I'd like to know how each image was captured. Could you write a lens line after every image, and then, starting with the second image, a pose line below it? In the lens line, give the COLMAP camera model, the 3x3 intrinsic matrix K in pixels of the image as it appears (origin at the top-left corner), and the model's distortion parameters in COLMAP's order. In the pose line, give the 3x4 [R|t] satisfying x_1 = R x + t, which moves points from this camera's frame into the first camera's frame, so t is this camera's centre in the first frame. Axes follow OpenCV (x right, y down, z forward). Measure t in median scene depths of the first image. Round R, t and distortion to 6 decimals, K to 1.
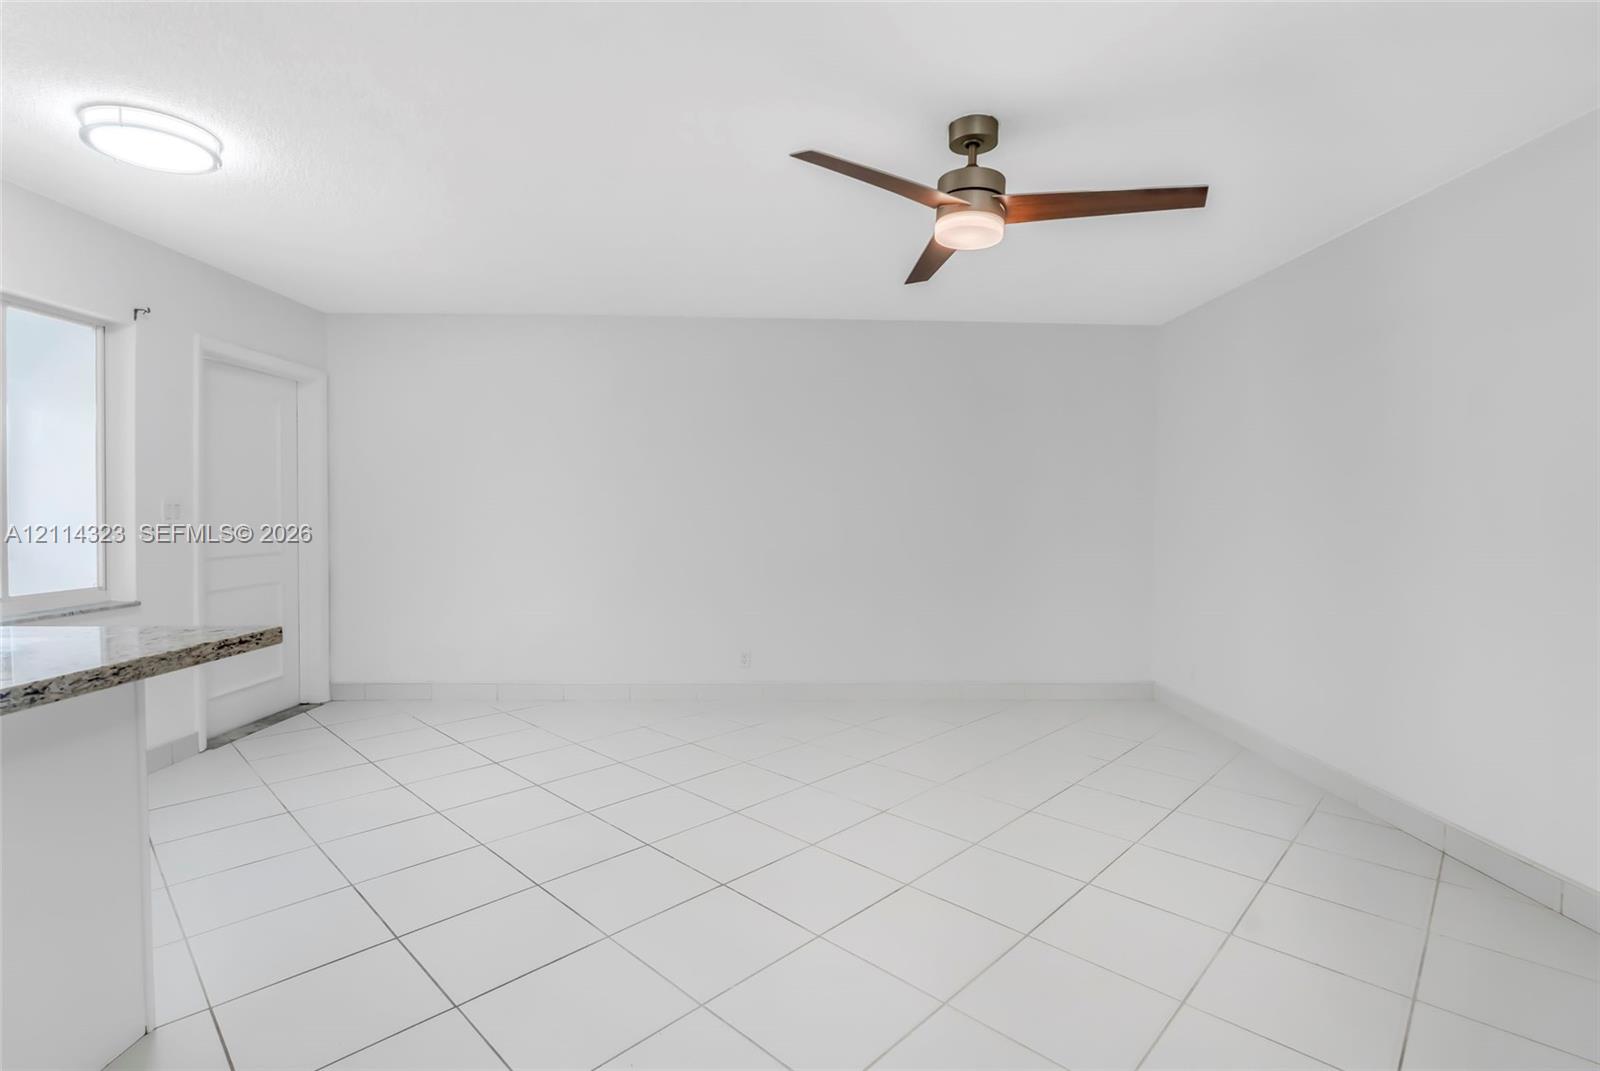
lens RADIAL K [[723.1, 0, 817.0], [0, 723.1, 534.0], [0, 0, 1]] dist [0.000242, -0.019014]
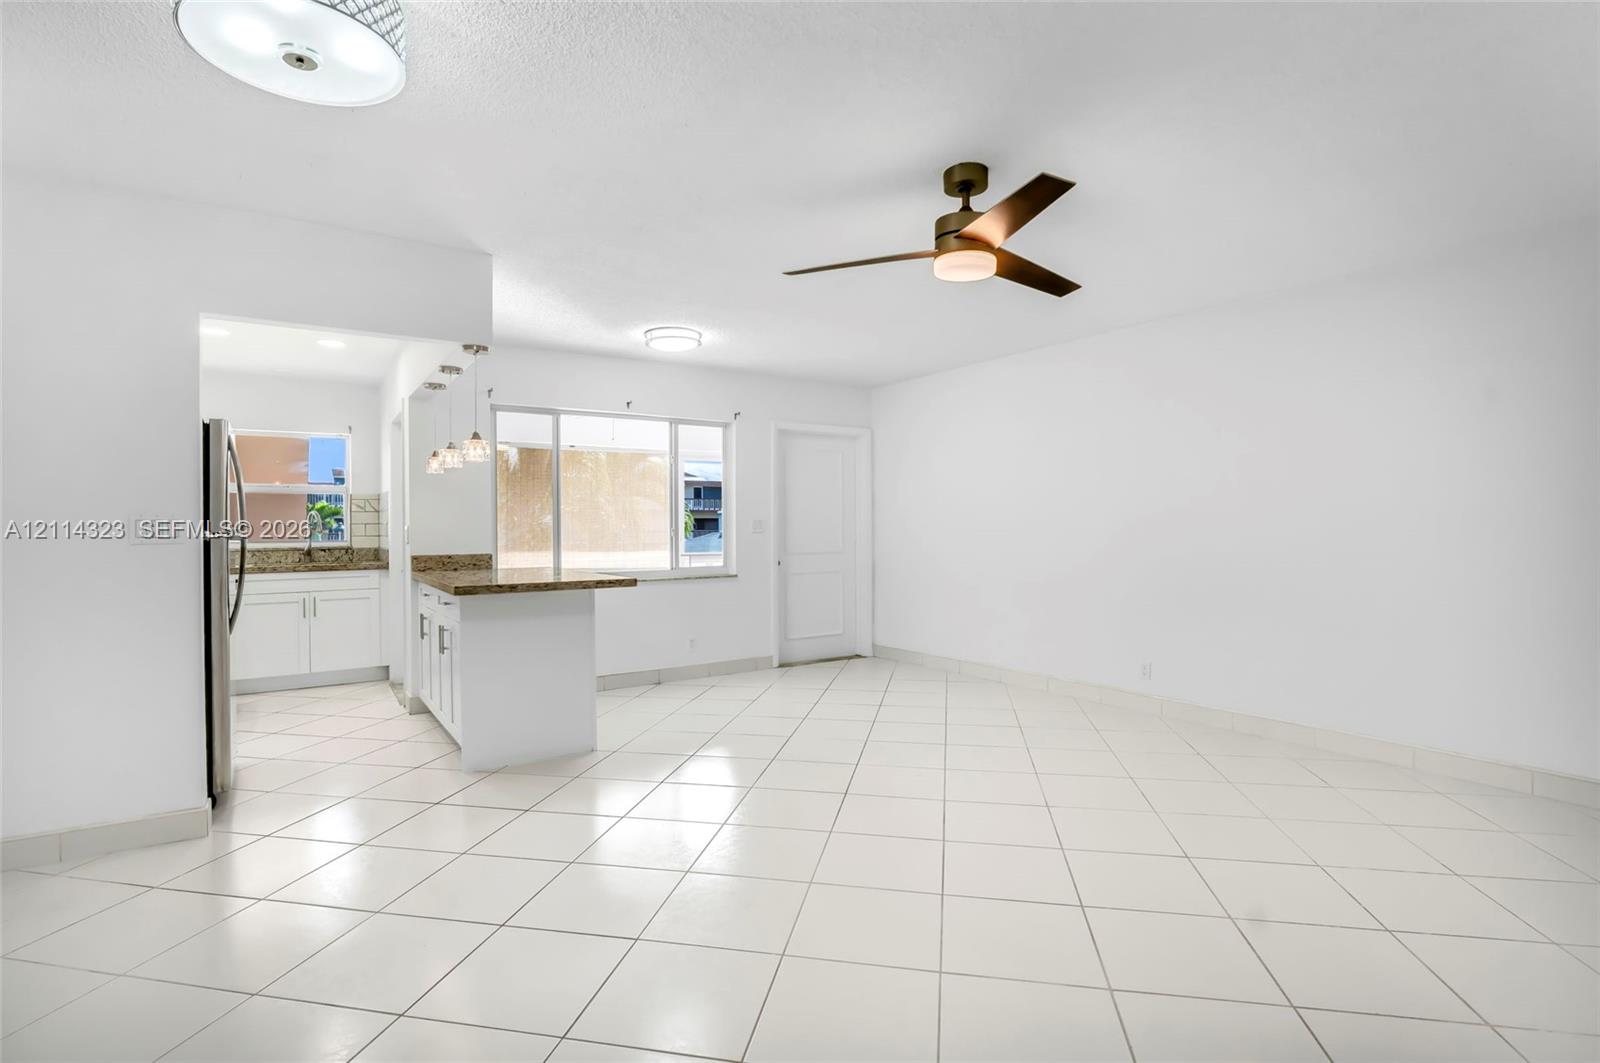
lens RADIAL K [[725.6, 0, 815.4], [0, 725.6, 530.4], [0, 0, 1]] dist [-0.000005, -0.018720]
pose [[0.564202, -0.000591, -0.825636, 1.828416], [-0.019432, 0.999713, -0.013995, 0.011762], [0.825408, 0.023940, 0.564029, 0.331809]]
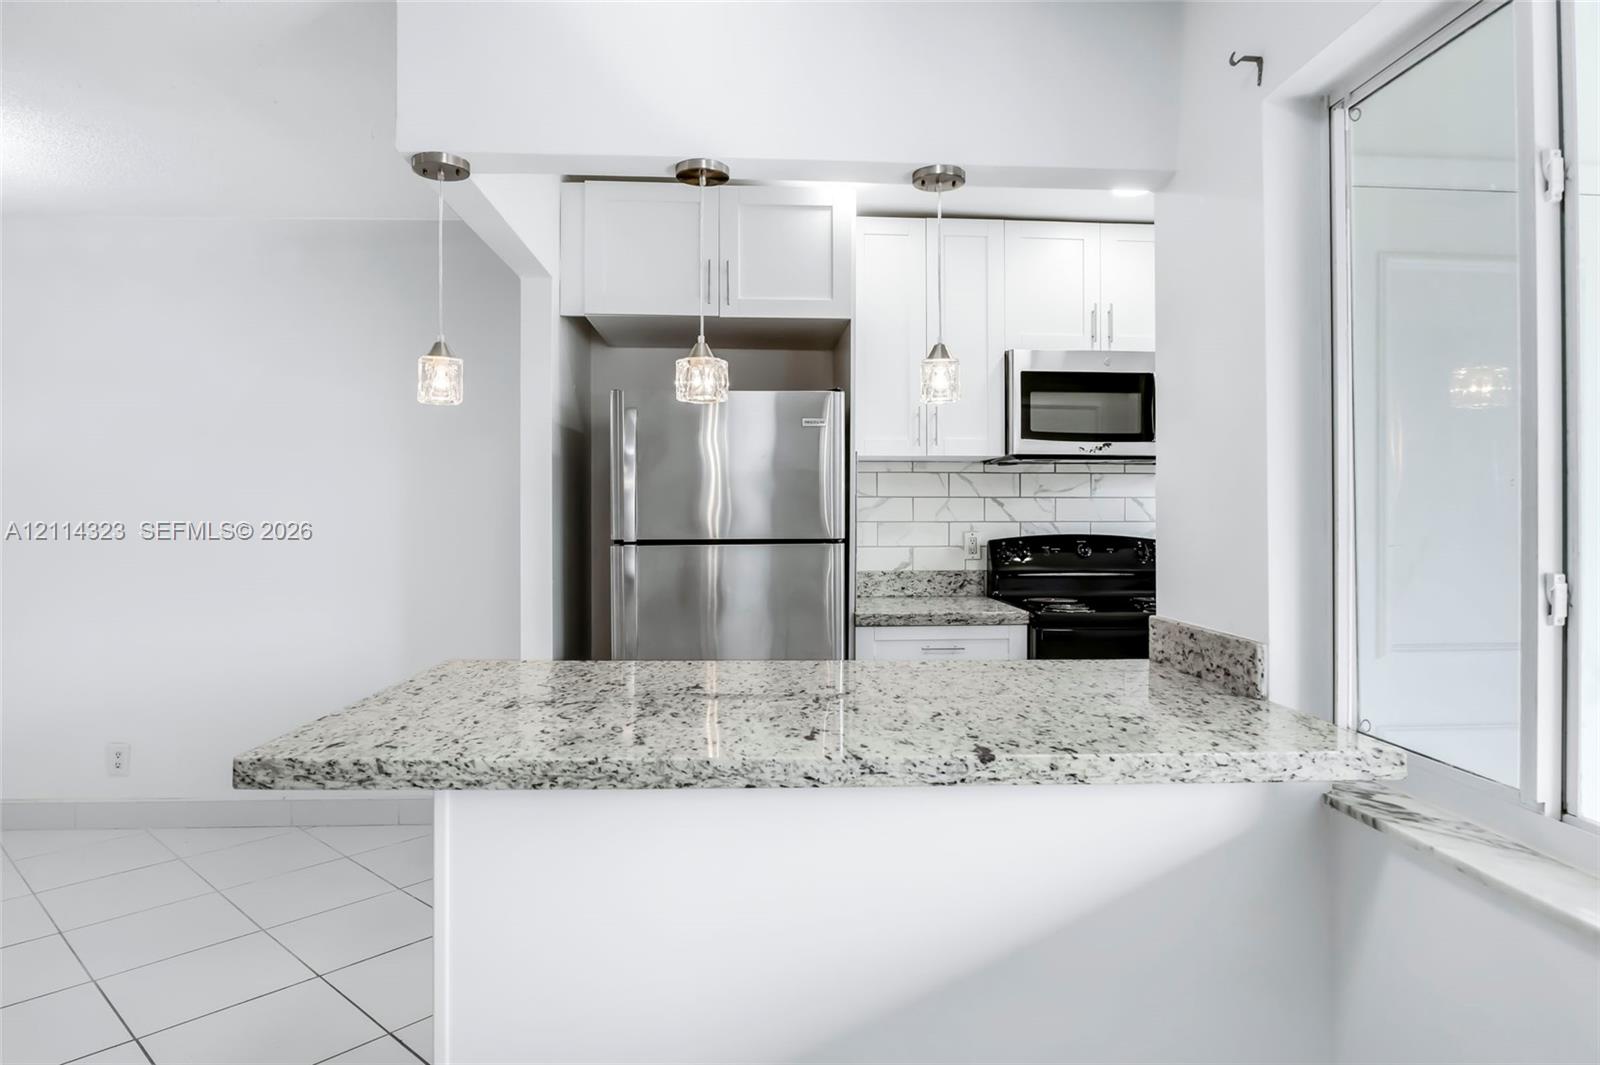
lens RADIAL K [[937.6, 0, 806.8], [0, 937.6, 514.0], [0, 0, 1]] dist [-0.012632, 0.001119]
pose [[-0.998003, -0.006918, -0.062786, -1.625748], [-0.009231, 0.999286, 0.036638, -0.126166], [0.062488, 0.037144, -0.997354, 2.458521]]
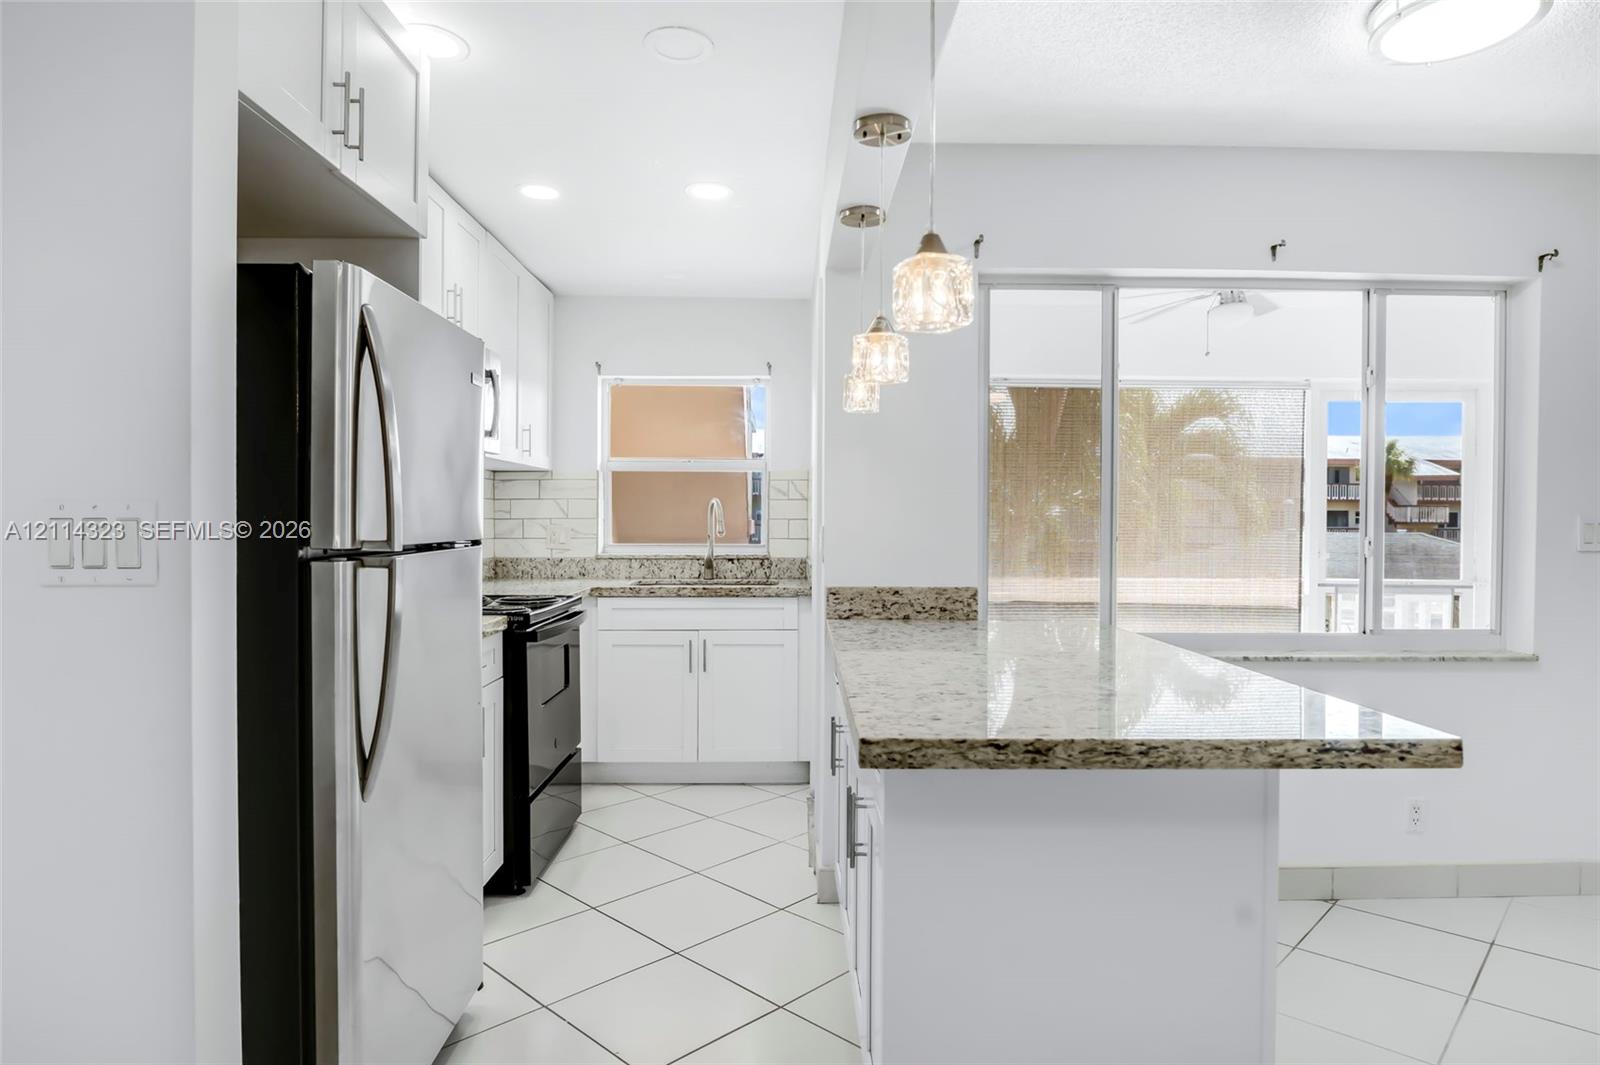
lens RADIAL K [[937.6, 0, 806.8], [0, 937.6, 514.0], [0, 0, 1]] dist [-0.012632, 0.001119]
pose [[-0.002418, -0.008443, -0.999961, 0.001911], [-0.039202, 0.999196, -0.008341, -0.034440], [0.999228, 0.039181, -0.002747, 0.666173]]
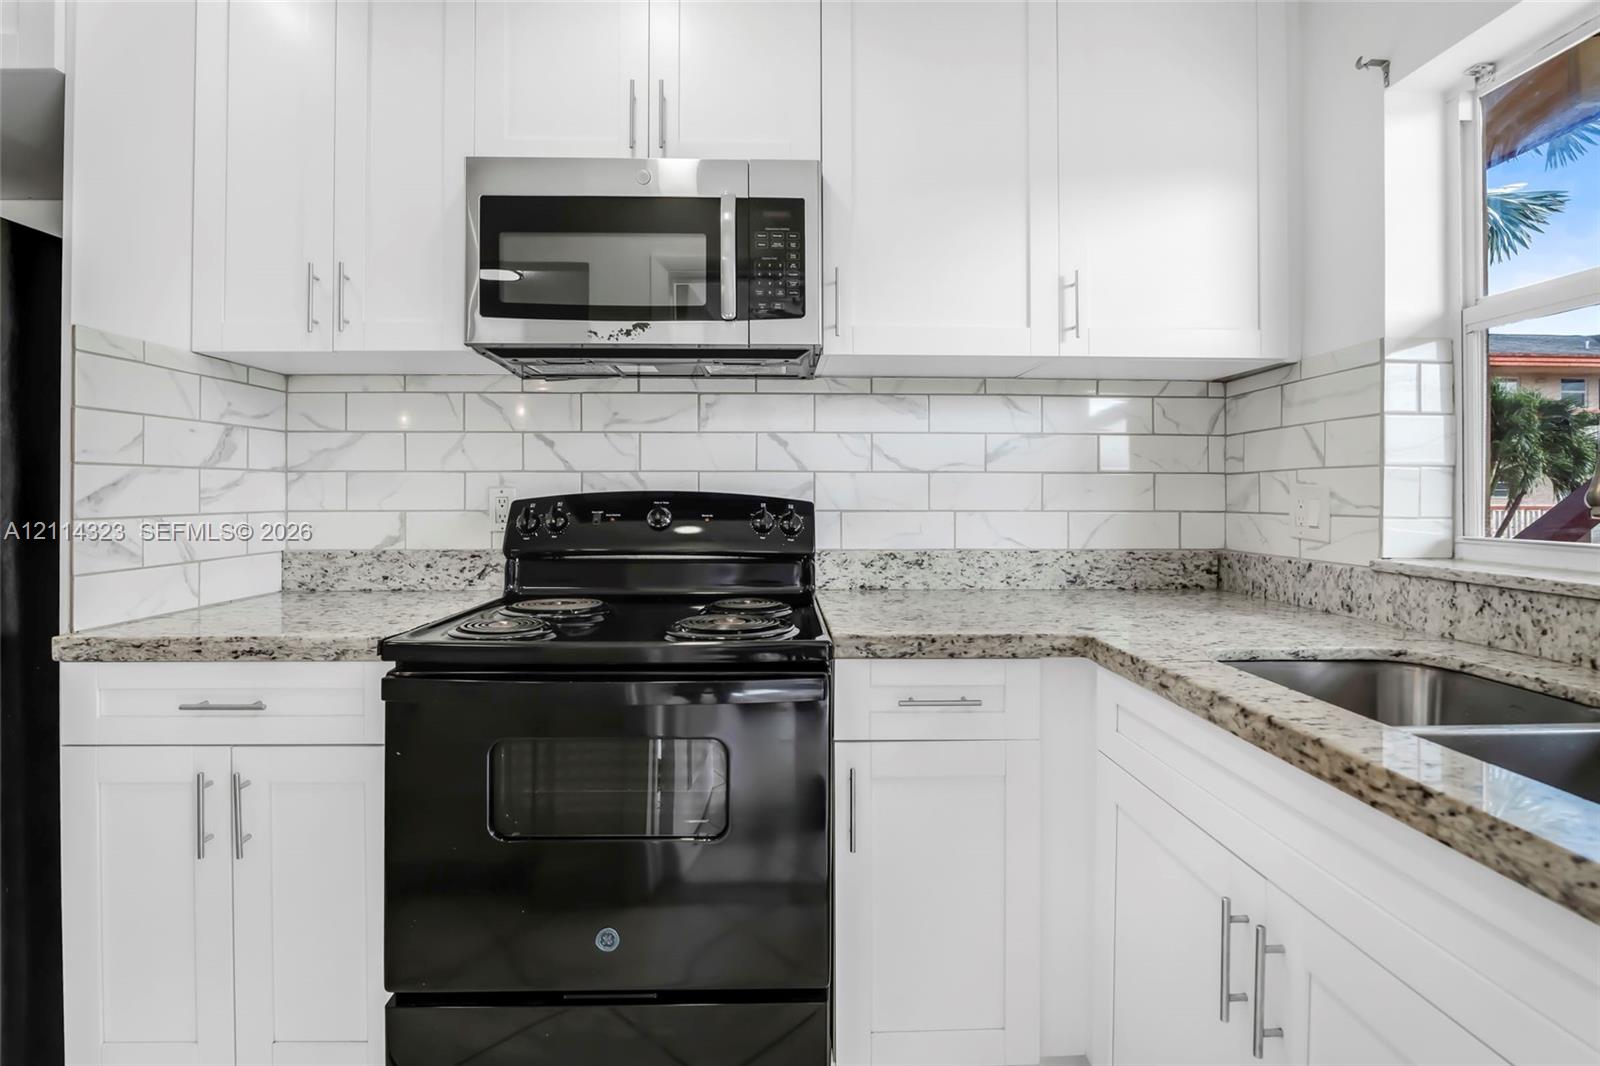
lens RADIAL K [[767.7, 0, 800.4], [0, 767.7, 487.3], [0, 0, 1]] dist [-0.010229, 0.001107]
pose [[-0.999915, -0.006359, -0.011393, -2.970852], [-0.006684, 0.999567, 0.028655, -0.007395], [0.011205, 0.028729, -0.999524, 0.978759]]
